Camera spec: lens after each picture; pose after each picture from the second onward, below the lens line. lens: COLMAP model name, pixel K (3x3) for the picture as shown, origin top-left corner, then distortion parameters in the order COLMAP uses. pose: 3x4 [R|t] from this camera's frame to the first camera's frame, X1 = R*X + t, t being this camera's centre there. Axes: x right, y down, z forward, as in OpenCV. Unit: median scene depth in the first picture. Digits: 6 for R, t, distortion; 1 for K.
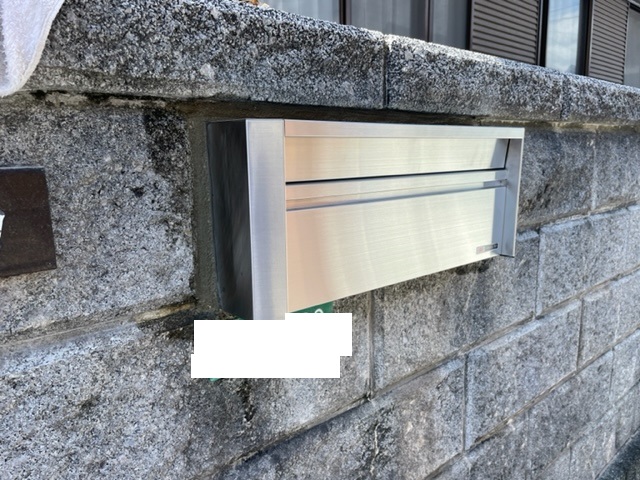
lens RADIAL K [[486.0, 0, 318.8], [0, 486.0, 246.3], [0, 0, 1]] dist [0.088056, -0.123441]
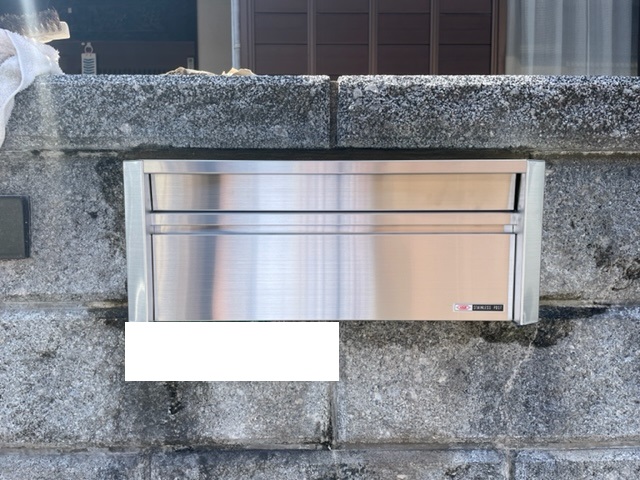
lens RADIAL K [[486.0, 0, 318.8], [0, 486.0, 246.3], [0, 0, 1]] dist [0.088056, -0.123441]
pose [[0.762027, 0.063125, -0.644461, 0.814541], [-0.132163, 0.989449, -0.059357, -0.017273], [0.633915, 0.130405, 0.762330, 0.256200]]
